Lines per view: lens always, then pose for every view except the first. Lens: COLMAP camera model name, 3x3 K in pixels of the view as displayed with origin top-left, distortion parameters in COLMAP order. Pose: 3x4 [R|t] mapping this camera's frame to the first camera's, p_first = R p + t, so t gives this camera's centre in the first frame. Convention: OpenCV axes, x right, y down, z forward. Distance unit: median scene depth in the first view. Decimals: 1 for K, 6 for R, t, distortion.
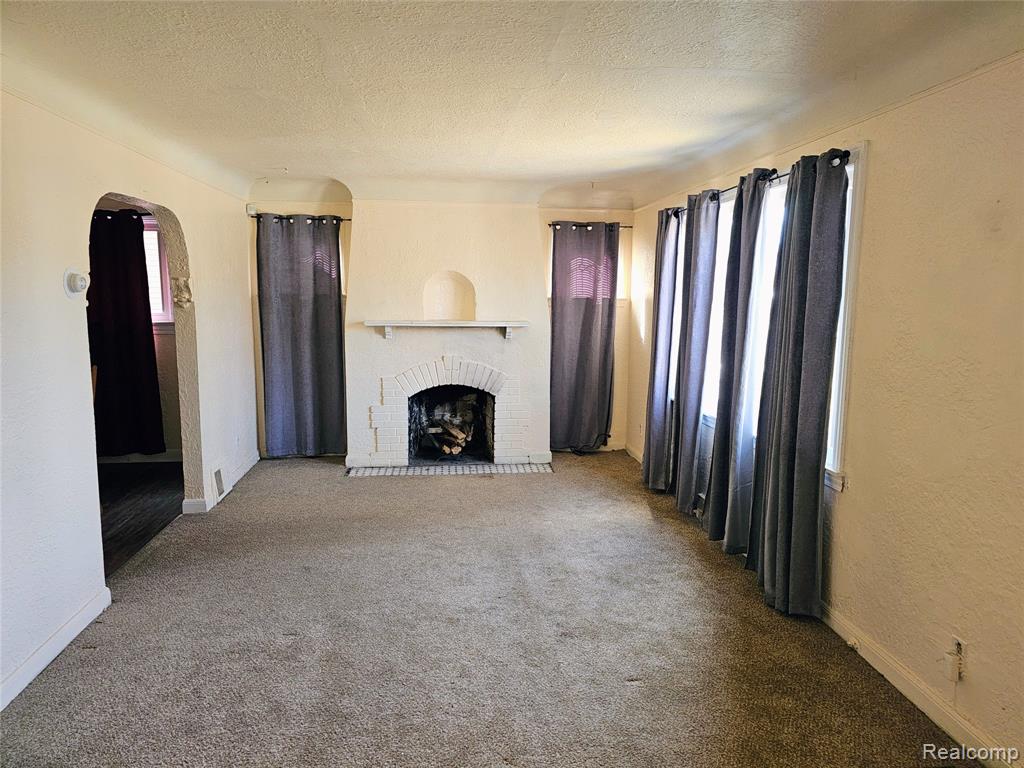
lens RADIAL K [[677.6, 0, 515.2], [0, 677.6, 383.2], [0, 0, 1]] dist [0.104176, -0.129351]
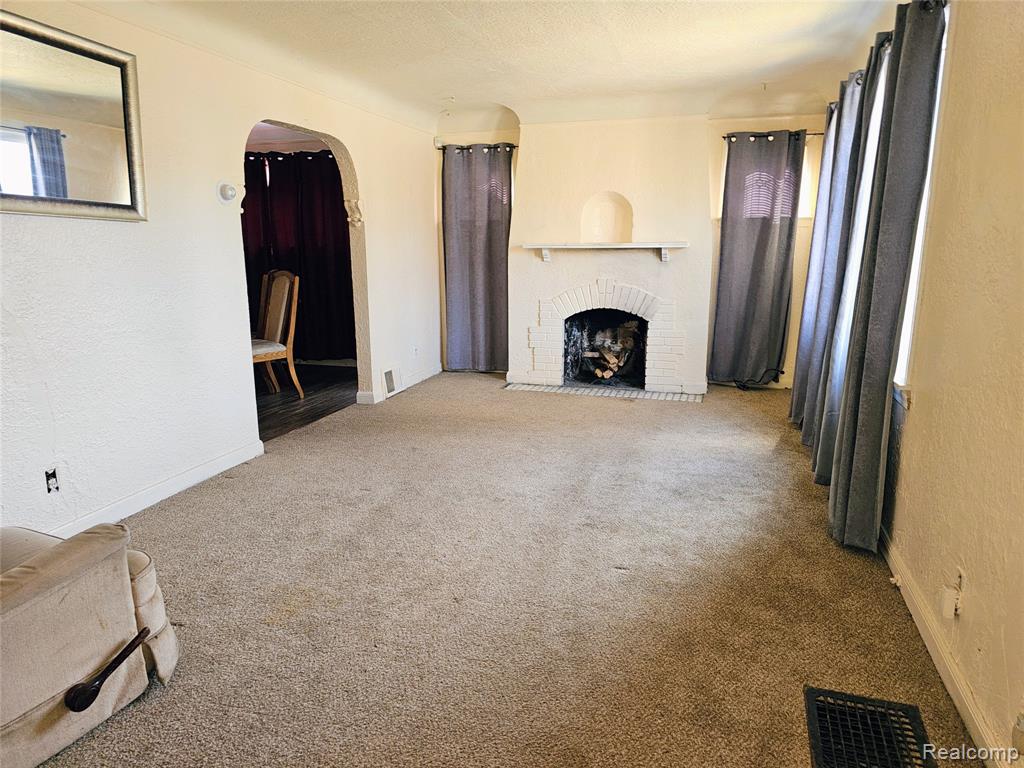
lens RADIAL K [[677.6, 0, 515.2], [0, 677.6, 383.2], [0, 0, 1]] dist [0.104176, -0.129351]
pose [[0.923977, 0.070893, -0.375820, 0.167840], [-0.044423, 0.995912, 0.078646, 0.039103], [0.379859, -0.055972, 0.923350, 0.013744]]
